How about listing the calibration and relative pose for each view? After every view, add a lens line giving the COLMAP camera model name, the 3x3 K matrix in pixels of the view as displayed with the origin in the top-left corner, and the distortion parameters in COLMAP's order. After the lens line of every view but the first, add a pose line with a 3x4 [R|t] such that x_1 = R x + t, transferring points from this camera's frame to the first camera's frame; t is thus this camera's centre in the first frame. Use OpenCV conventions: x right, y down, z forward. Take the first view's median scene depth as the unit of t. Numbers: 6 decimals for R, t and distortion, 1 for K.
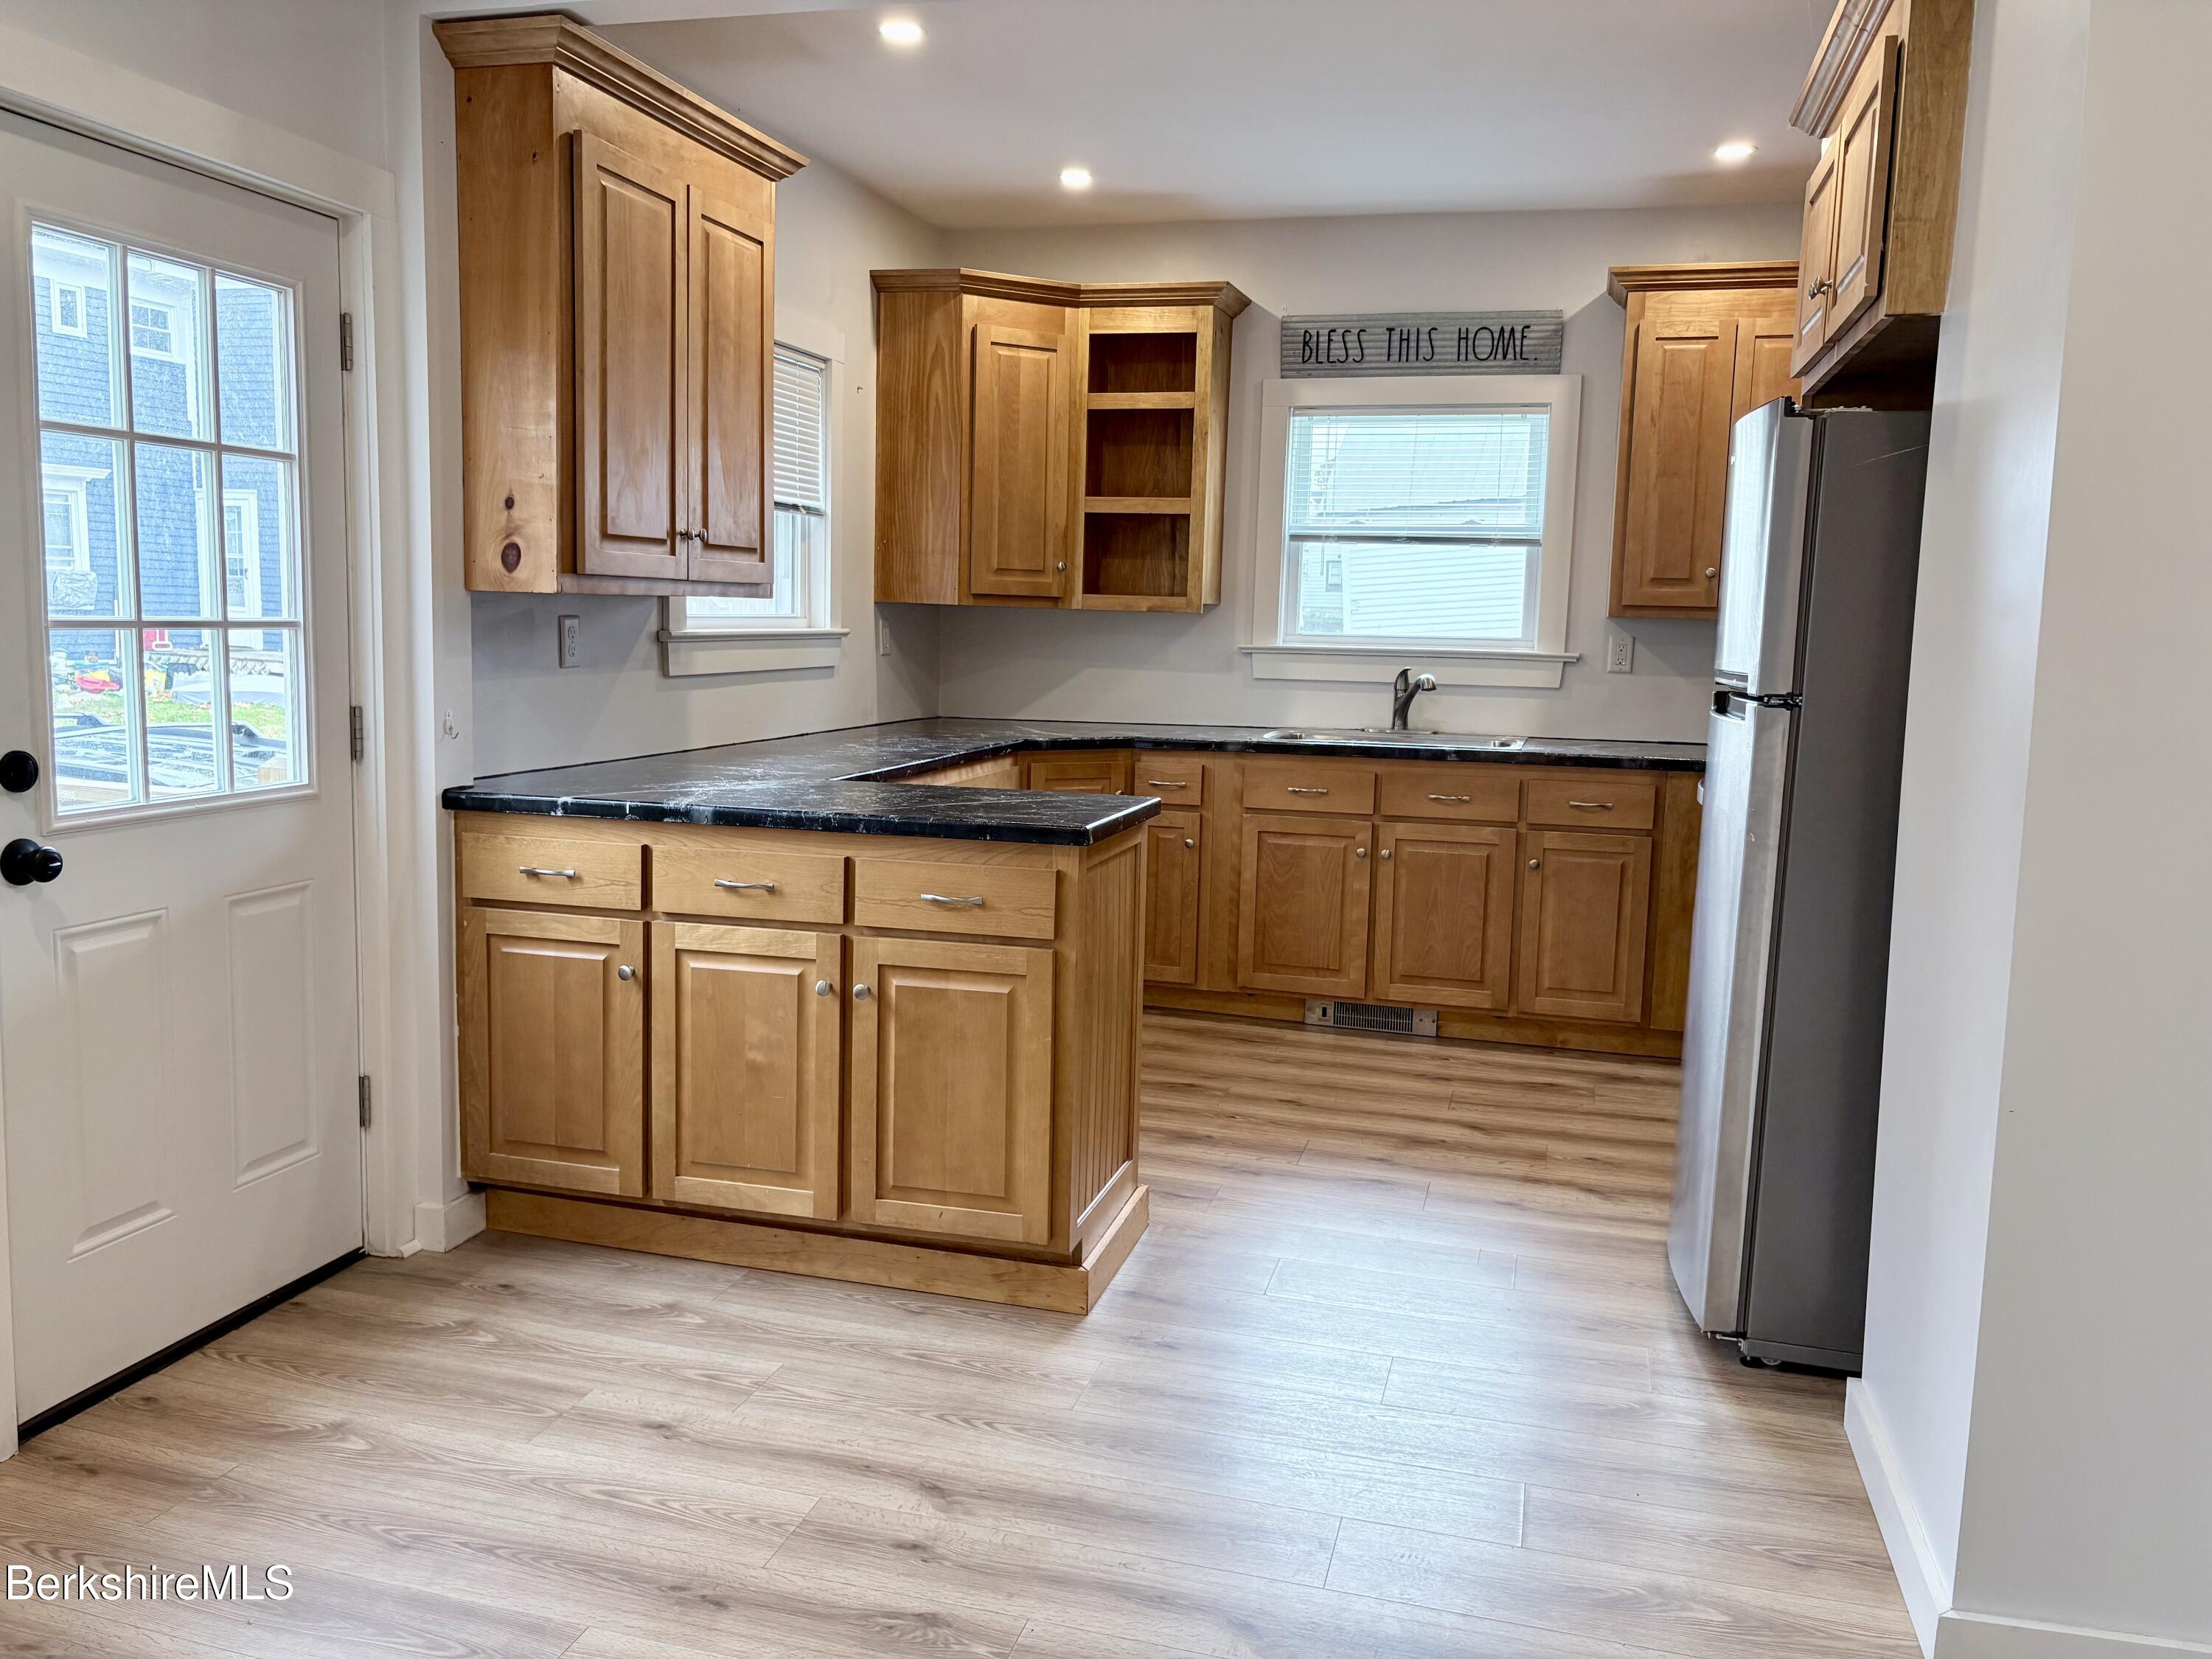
lens RADIAL K [[1650.9, 0, 1106.0], [0, 1650.9, 829.5], [0, 0, 1]] dist [0.030264, -0.067557]
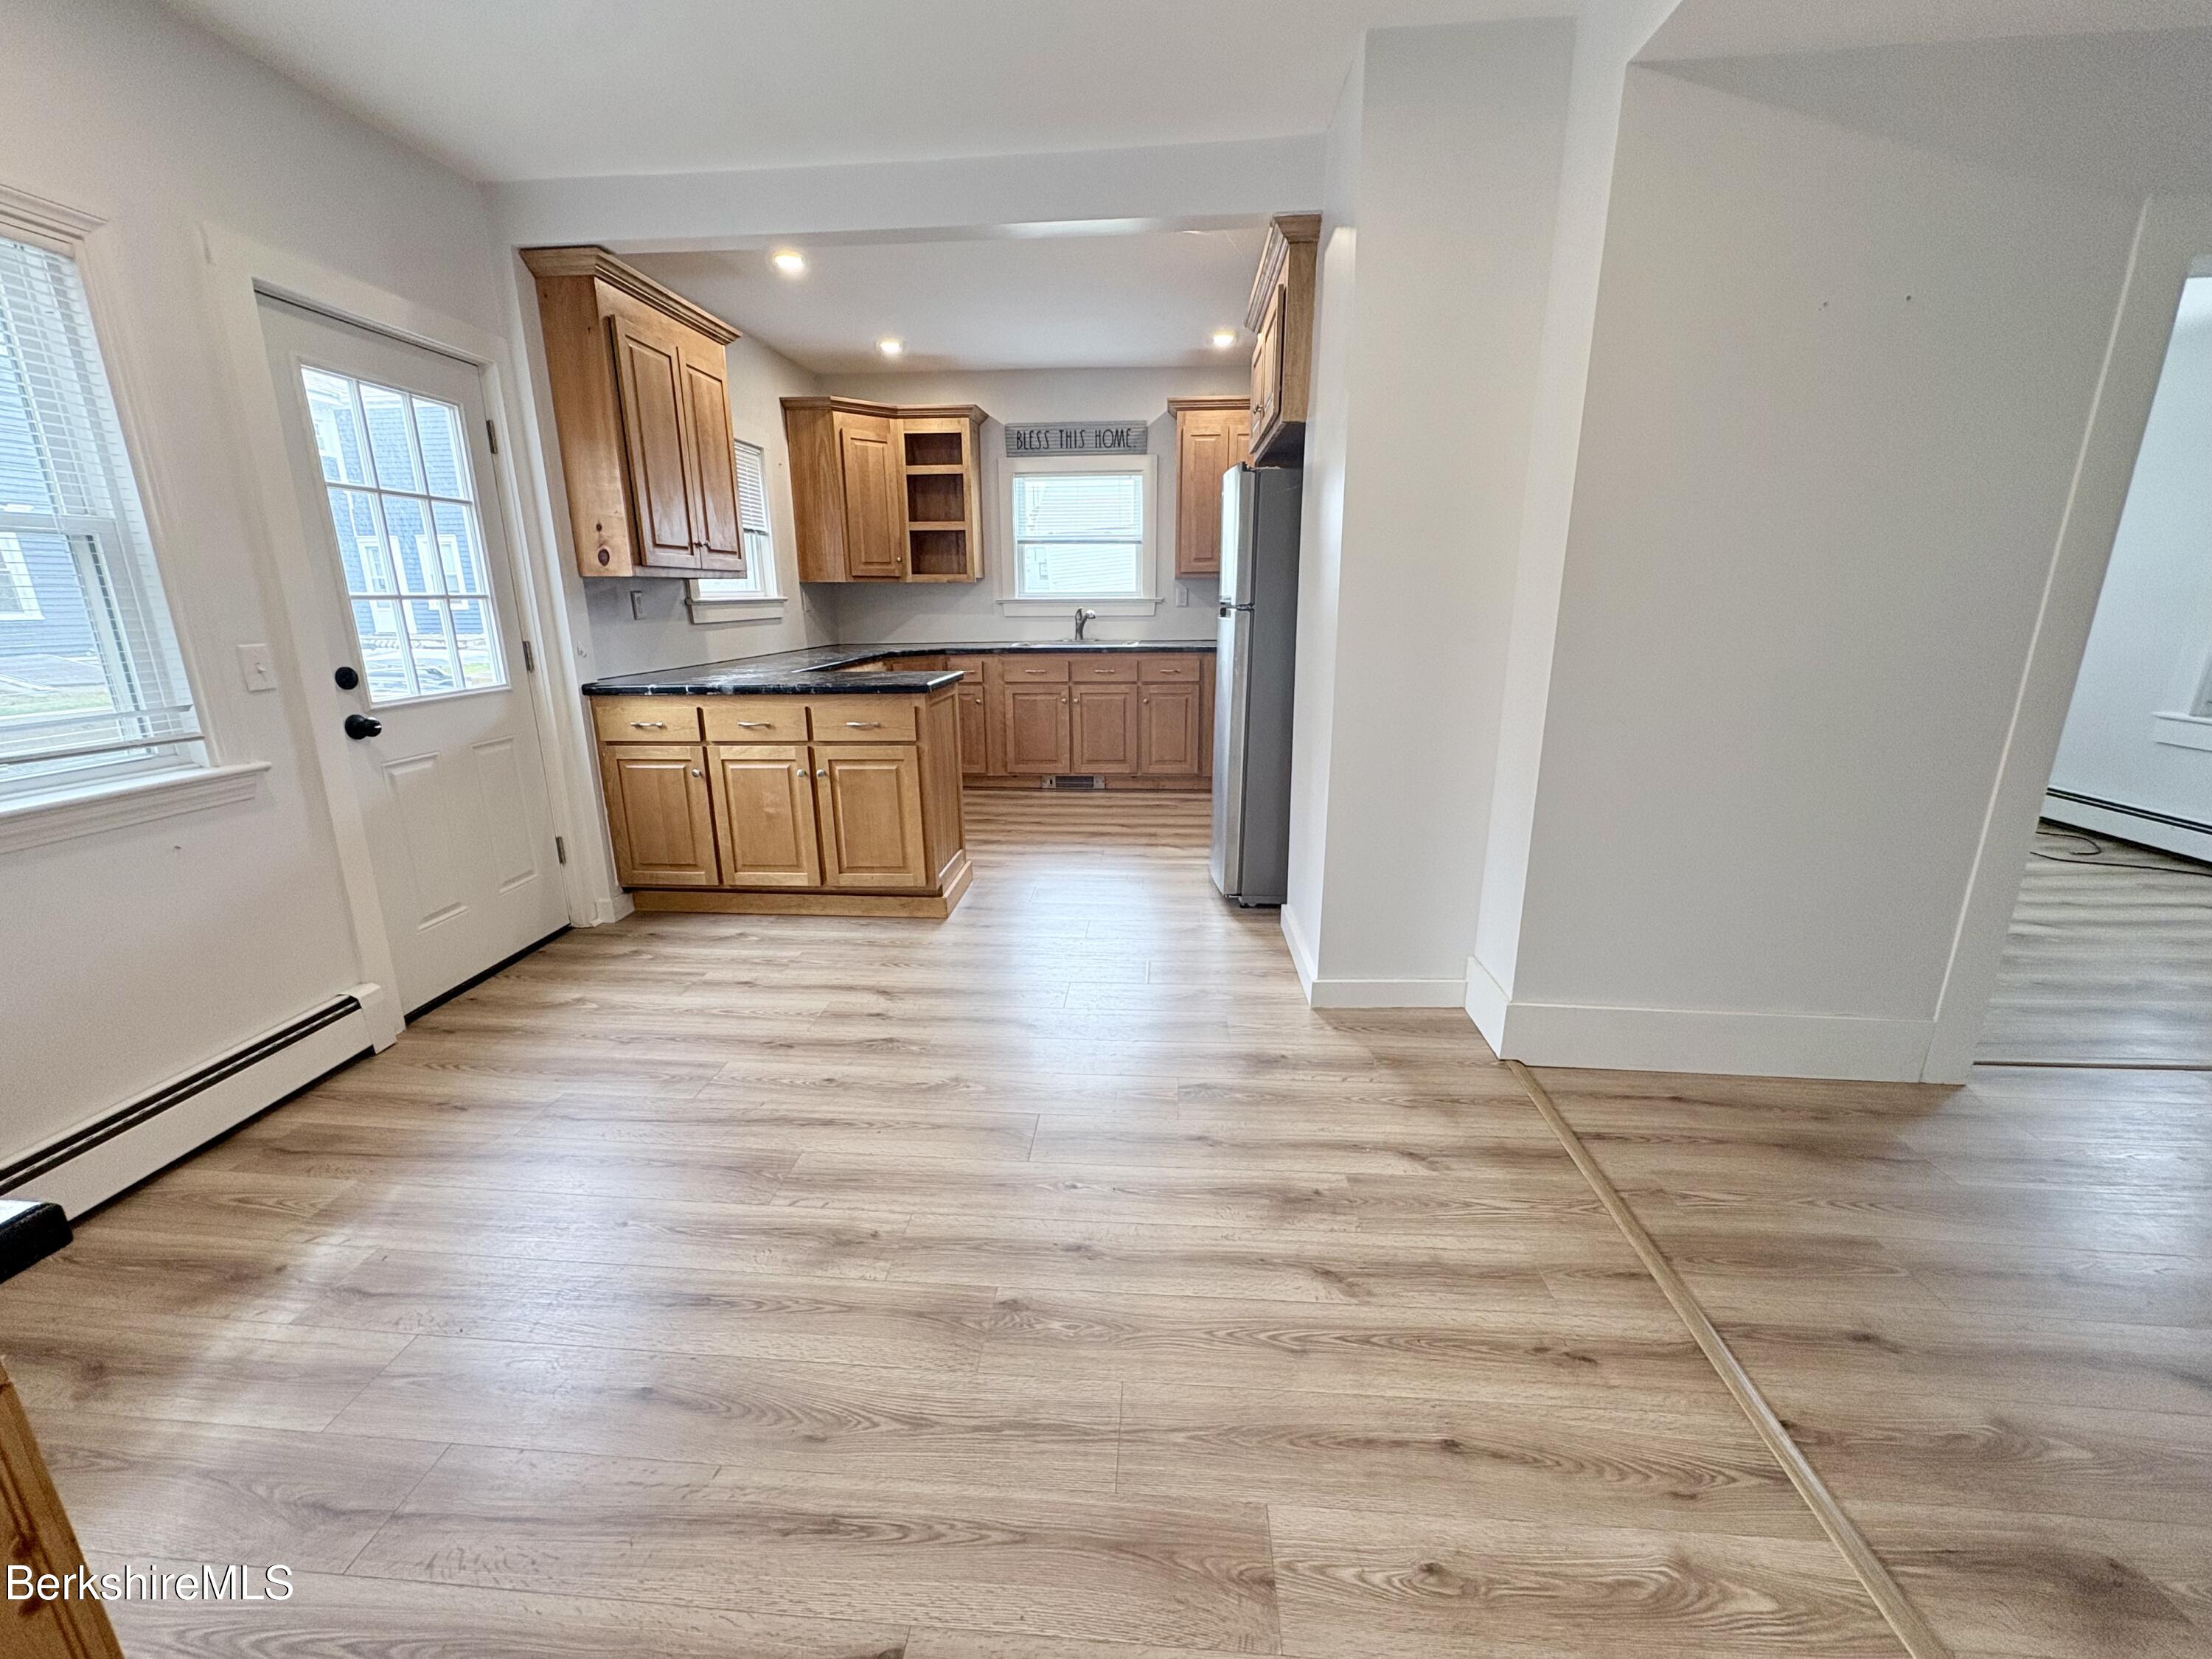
lens RADIAL K [[859.2, 0, 1102.2], [0, 859.2, 829.9], [0, 0, 1]] dist [-0.010293, 0.000122]
pose [[0.979577, -0.083495, 0.182913, -0.008861], [0.057129, 0.987789, 0.144947, 0.031474], [-0.192782, -0.131537, 0.972385, -0.089969]]
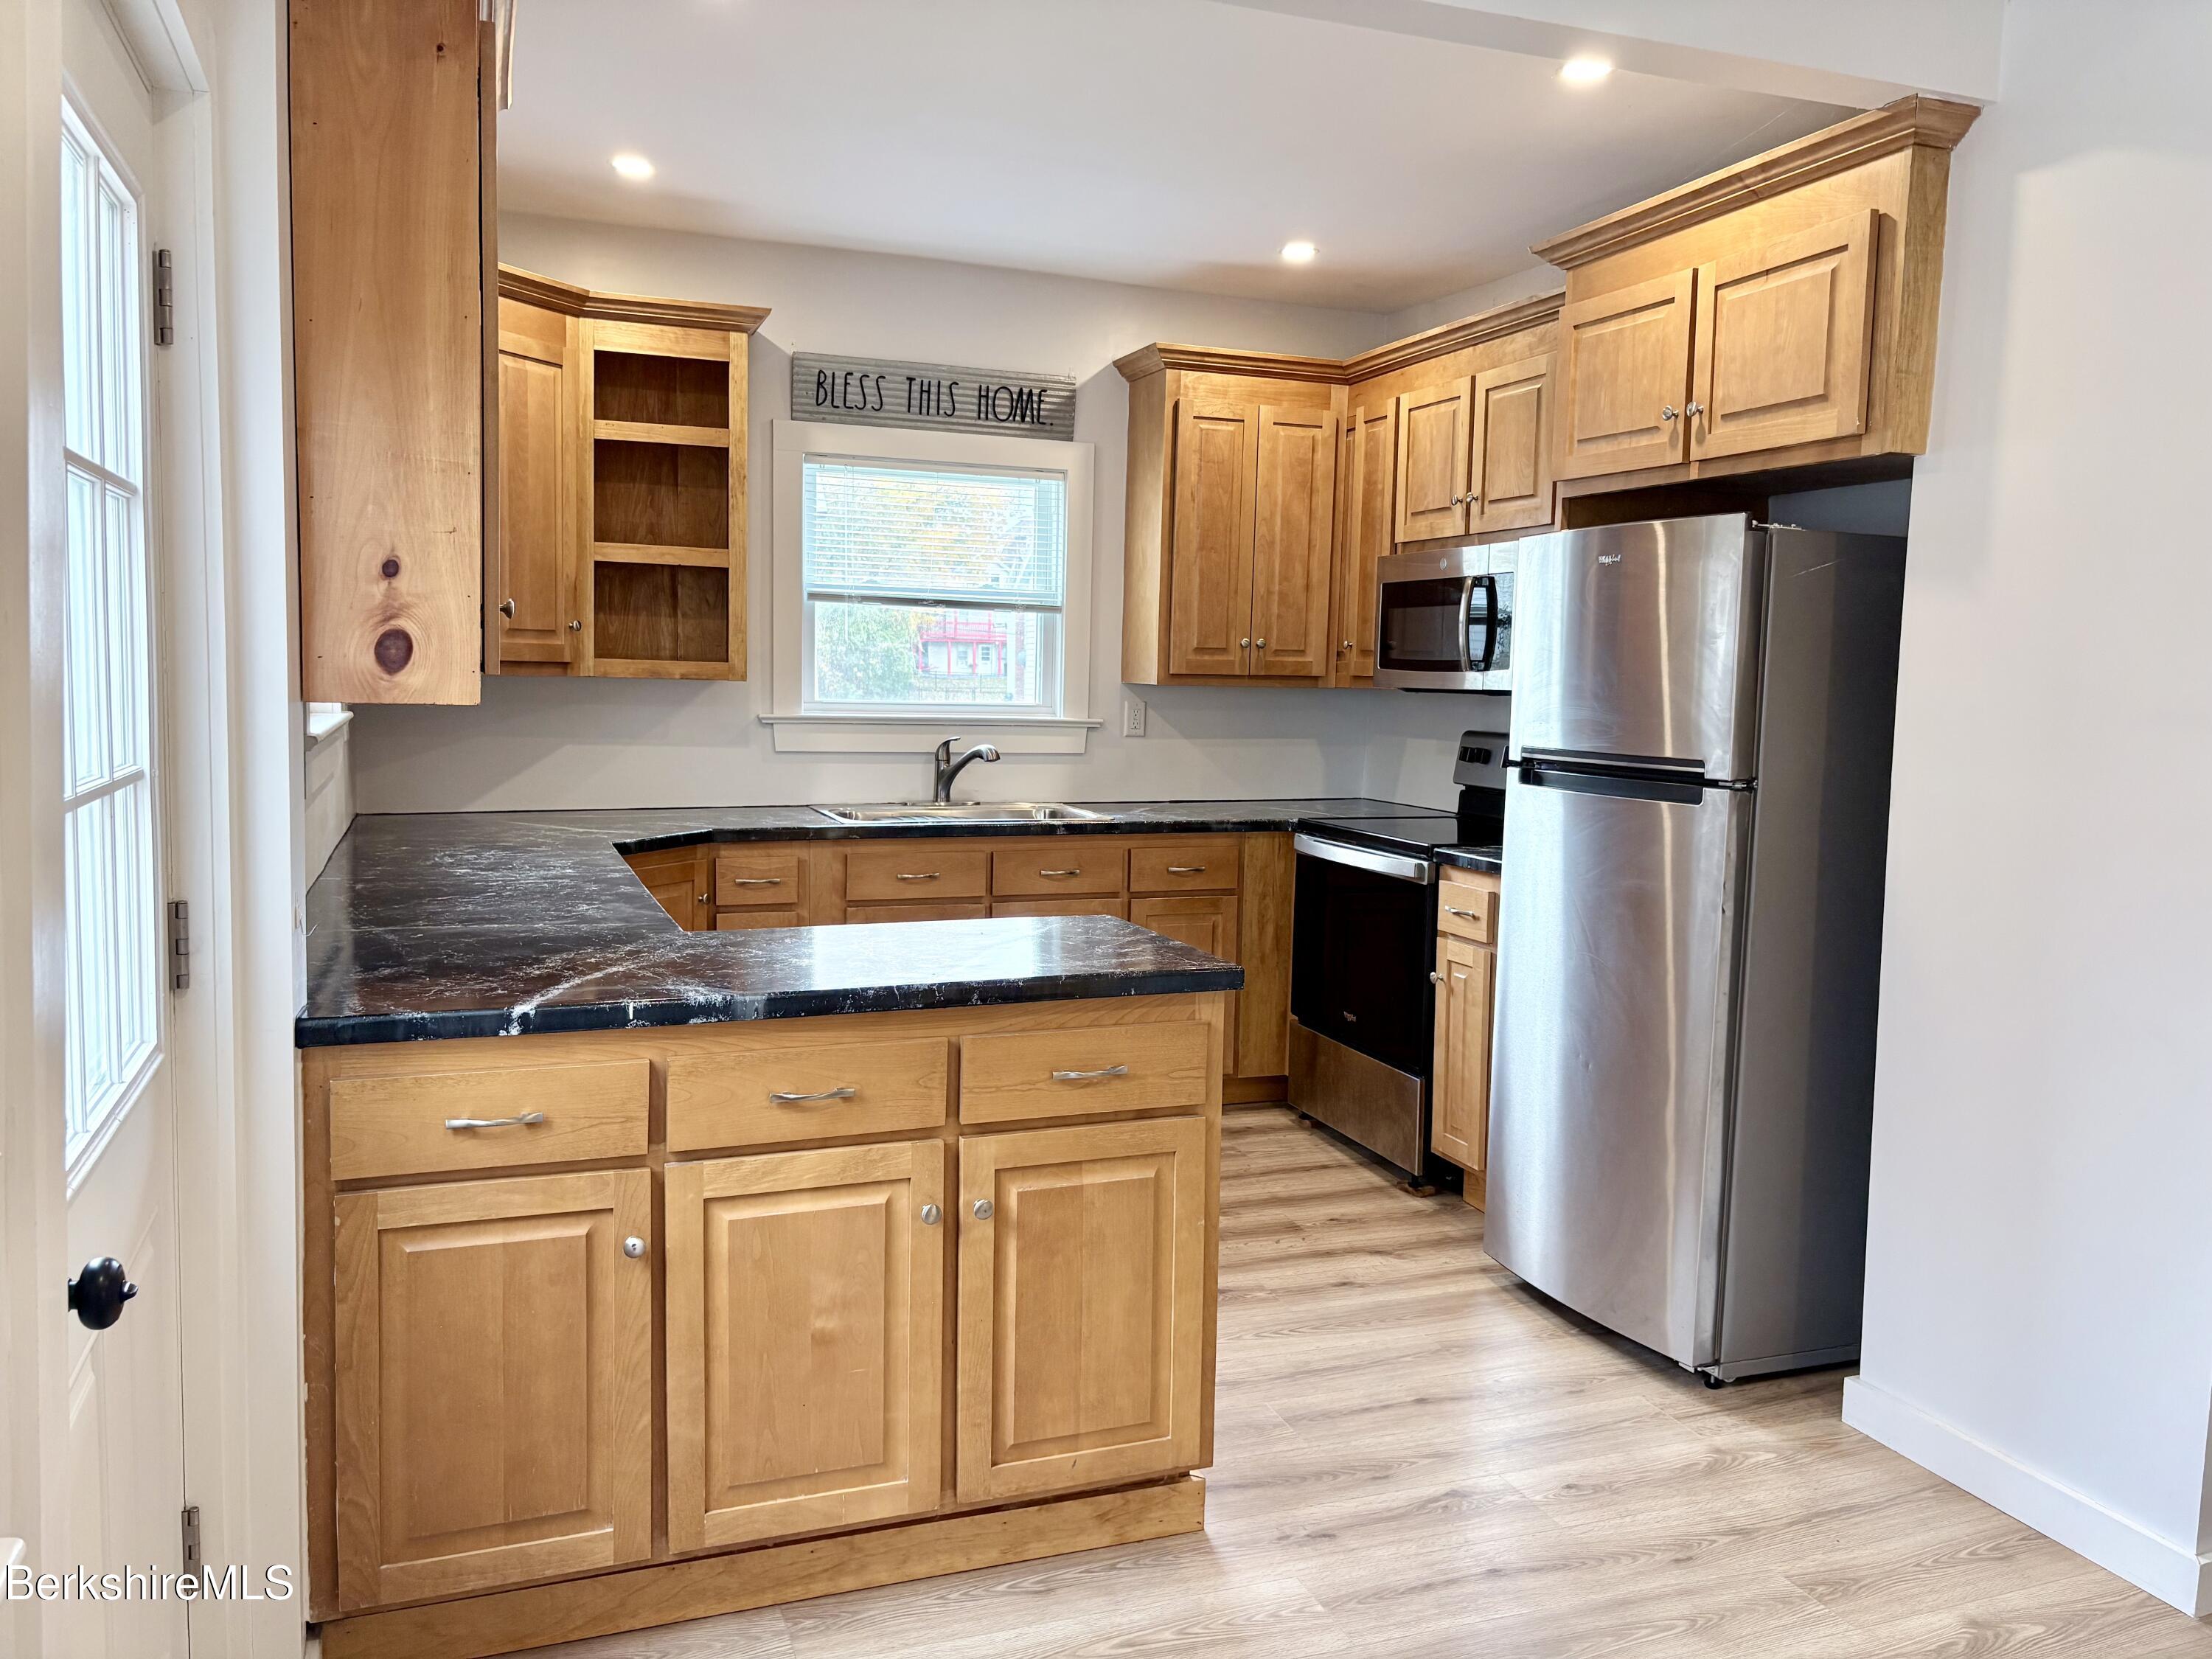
lens RADIAL K [[1650.9, 0, 1106.0], [0, 1650.9, 829.5], [0, 0, 1]] dist [0.030264, -0.067557]
pose [[0.807915, -0.063646, 0.585852, -0.507856], [0.071899, 0.997369, 0.009200, -0.077998], [-0.584897, 0.034689, 0.810366, 0.299686]]
